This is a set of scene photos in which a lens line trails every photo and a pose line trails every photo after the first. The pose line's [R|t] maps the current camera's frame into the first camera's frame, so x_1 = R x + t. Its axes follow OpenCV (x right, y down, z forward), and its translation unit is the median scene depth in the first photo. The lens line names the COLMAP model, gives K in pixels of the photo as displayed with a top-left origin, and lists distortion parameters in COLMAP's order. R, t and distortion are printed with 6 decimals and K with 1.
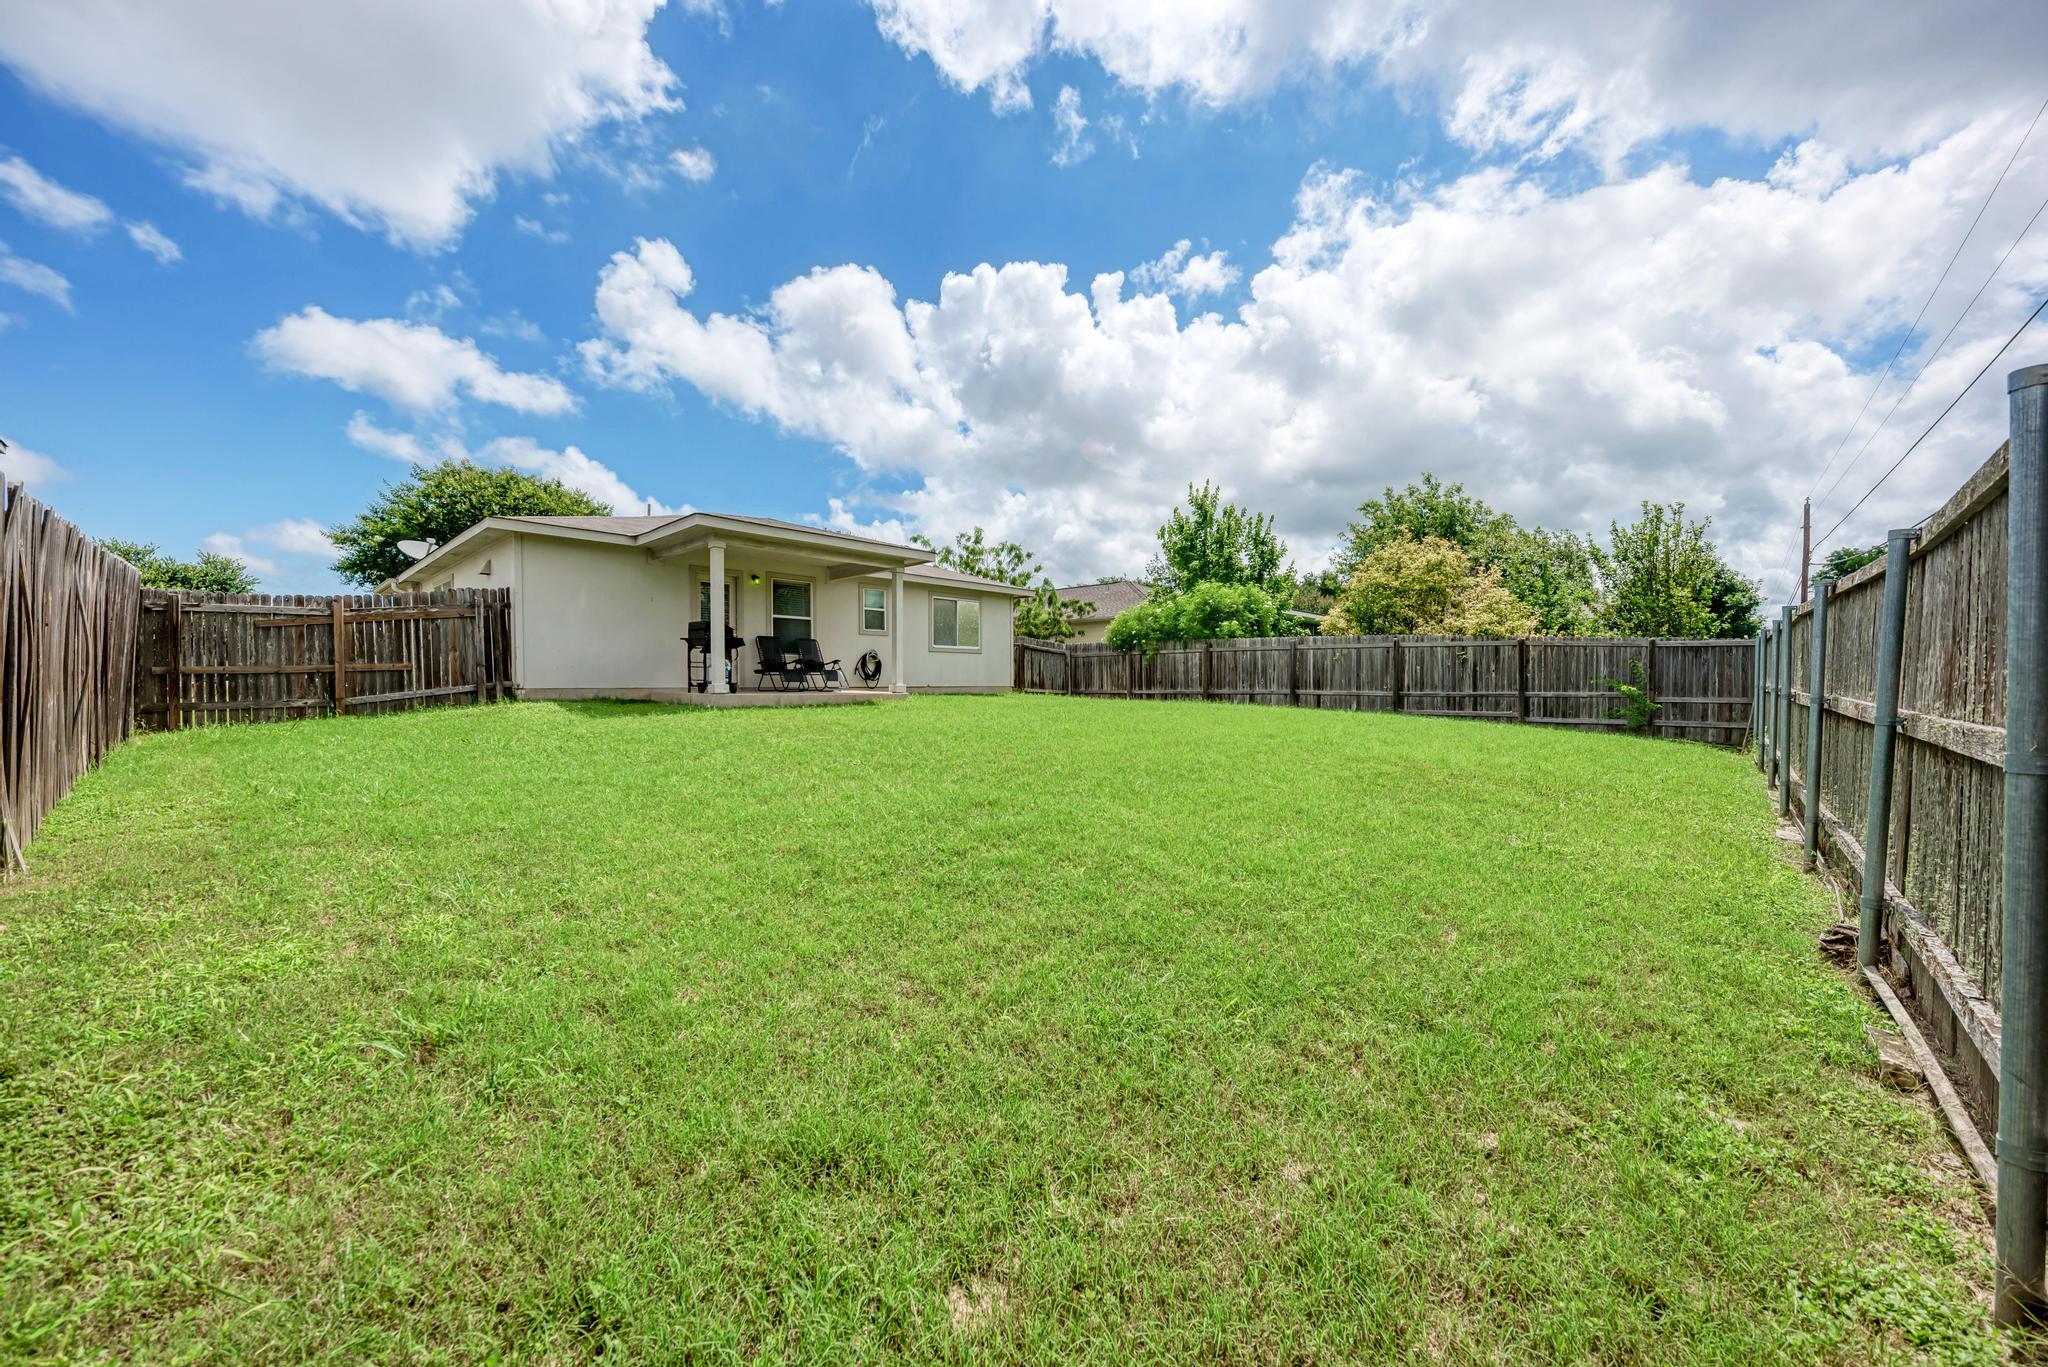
lens RADIAL K [[713.6, 0, 1010.2], [0, 713.6, 683.7], [0, 0, 1]] dist [0.001277, 0.000007]
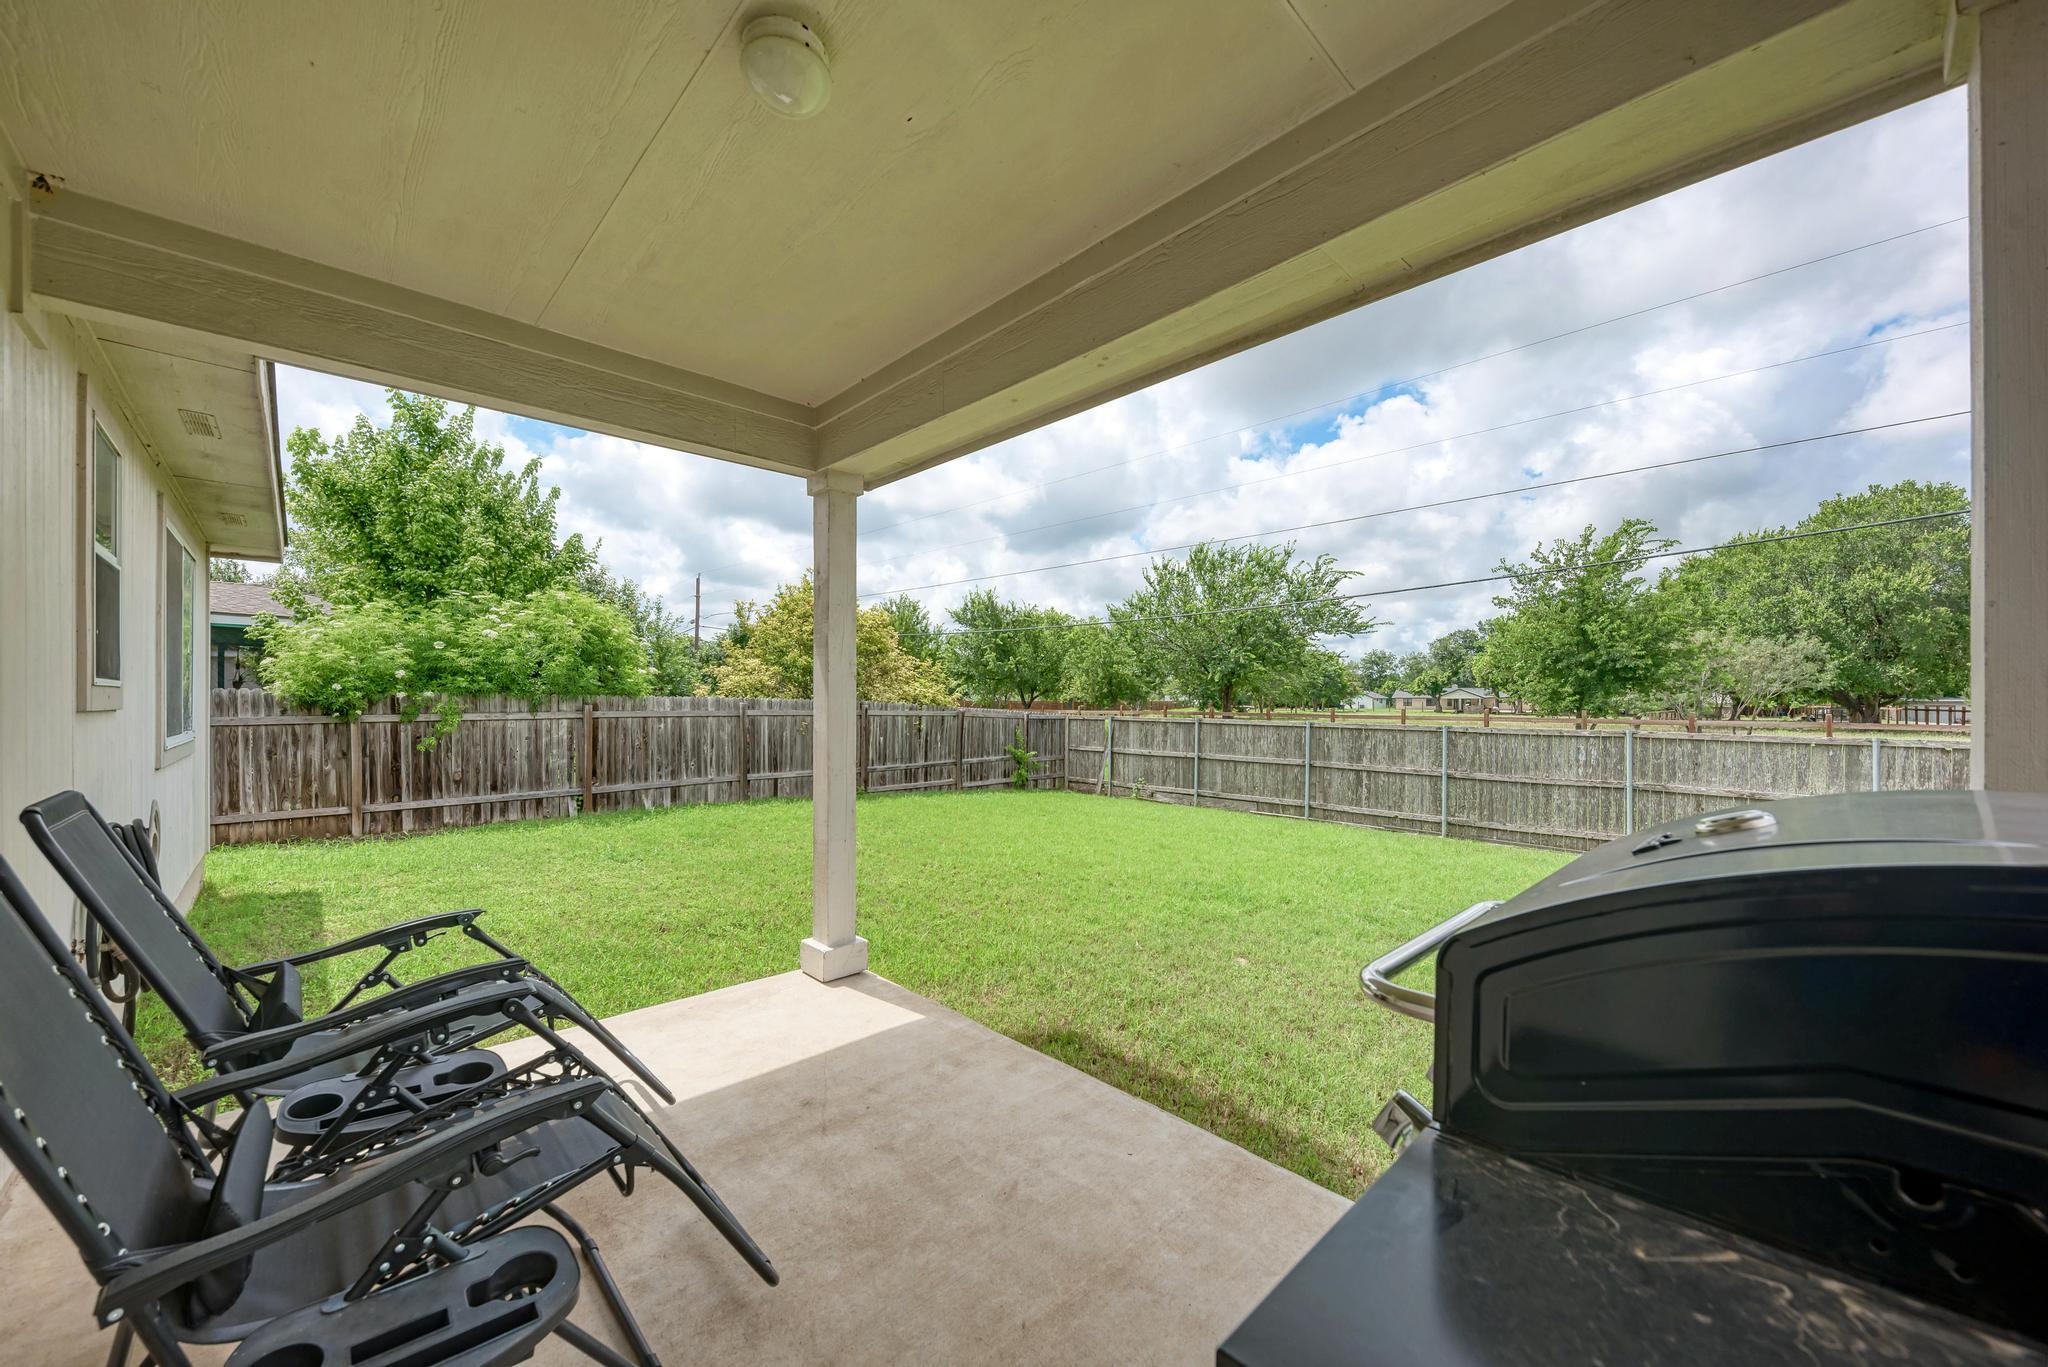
lens RADIAL K [[750.7, 0, 1023.0], [0, 750.7, 696.8], [0, 0, 1]] dist [-0.000137, -0.001036]
pose [[0.037997, 0.003563, 0.999271, -0.356931], [0.004787, 0.999982, -0.003747, -0.070461], [-0.999266, 0.004926, 0.037979, 0.789304]]
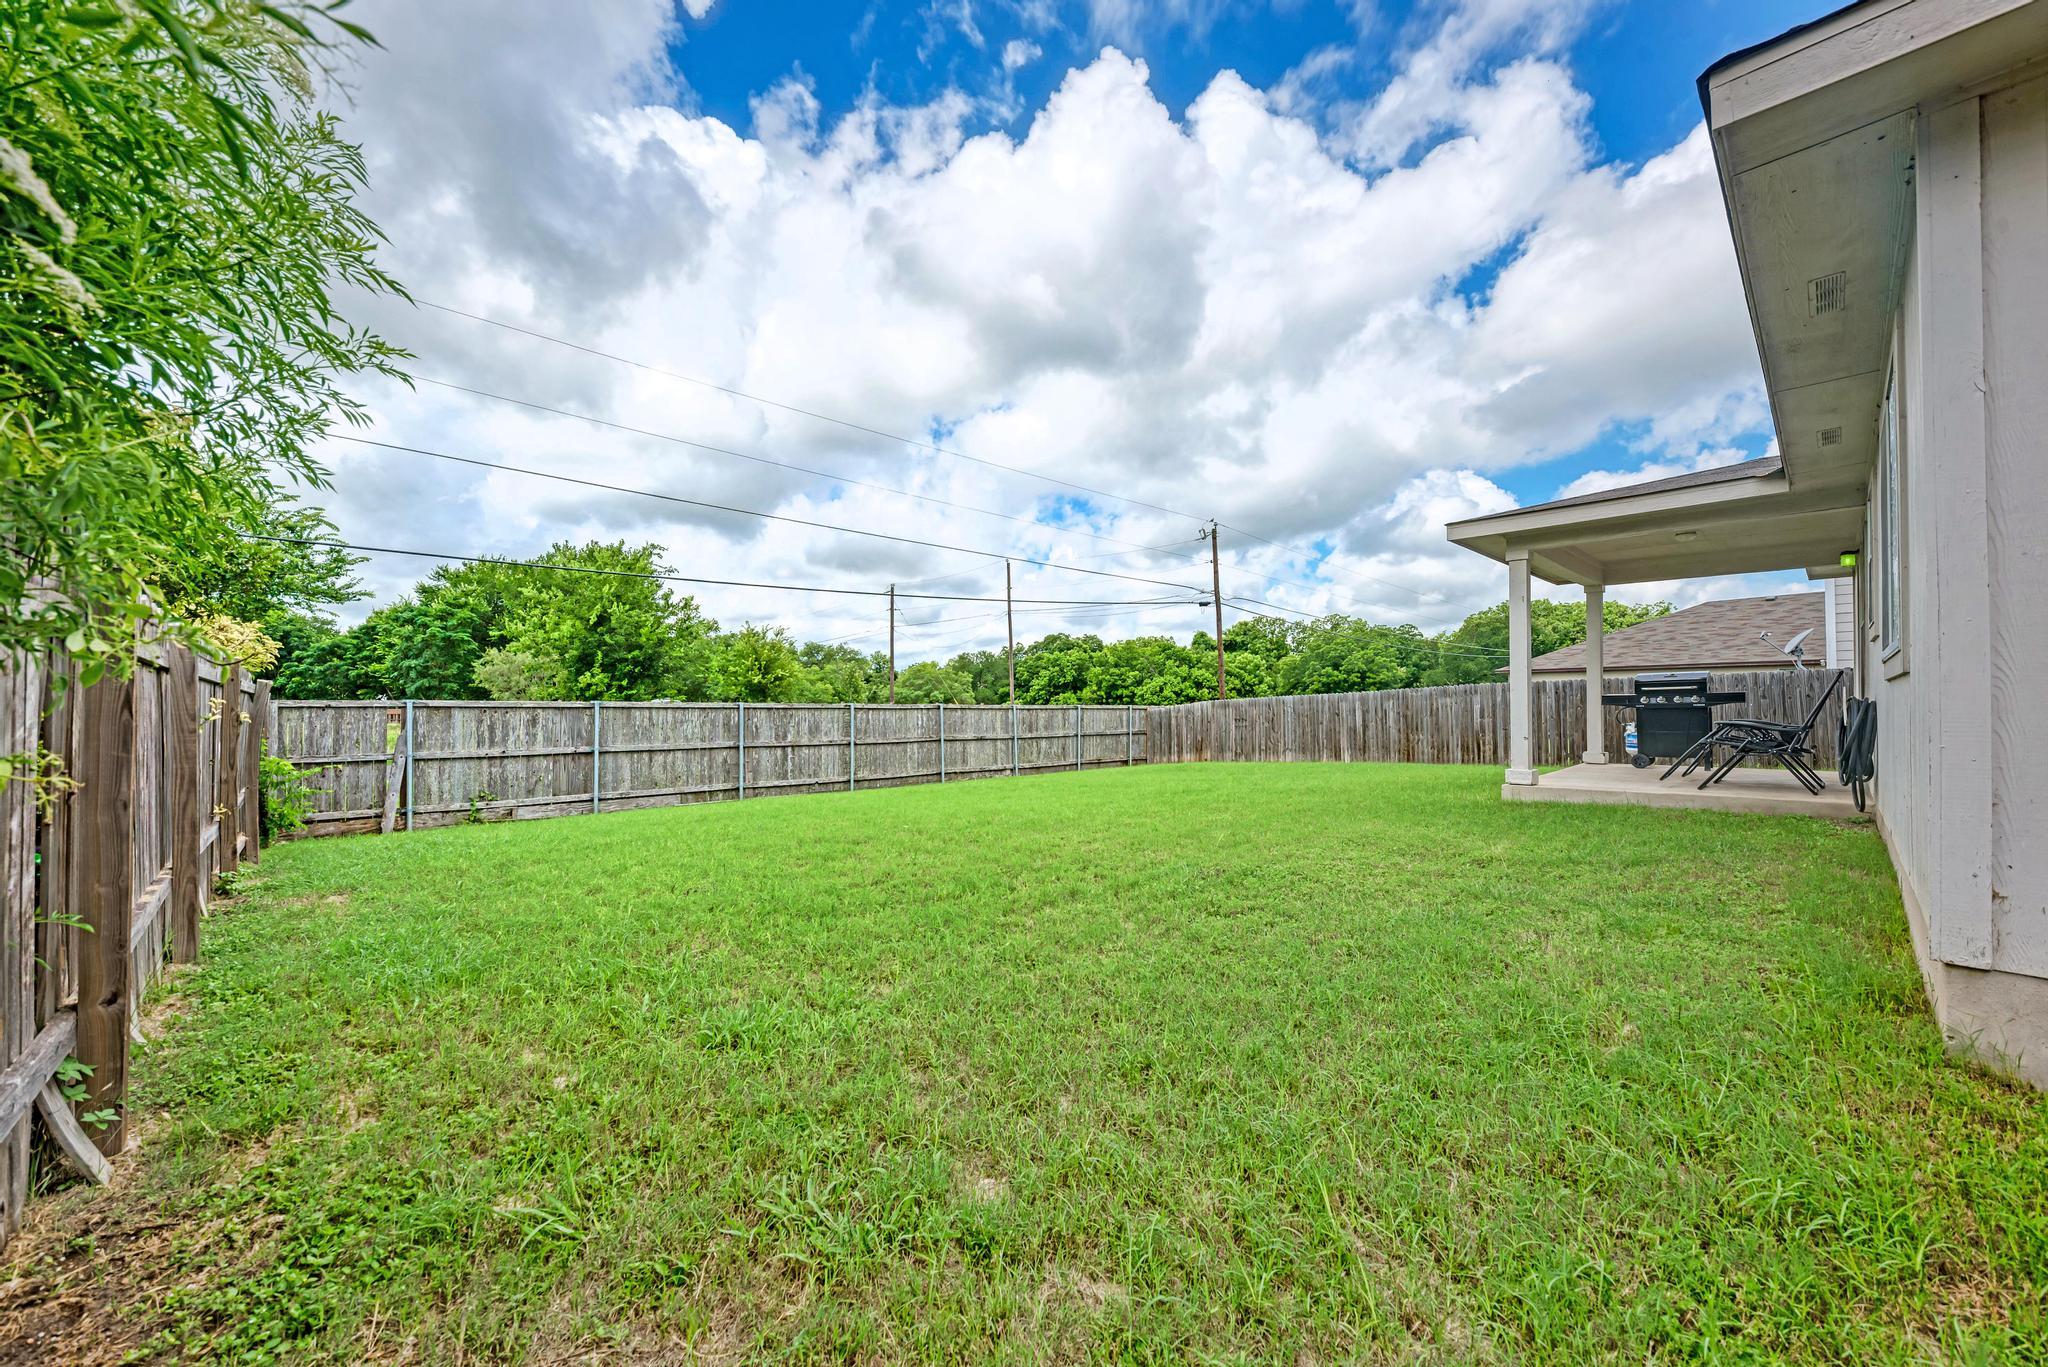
lens RADIAL K [[750.7, 0, 1024.9], [0, 750.7, 699.4], [0, 0, 1]] dist [-0.000137, -0.001036]
pose [[-0.999097, 0.002023, 0.042430, 0.175576], [0.001918, 0.999995, -0.002521, -0.043144], [-0.042435, -0.002438, -0.999096, 1.359791]]
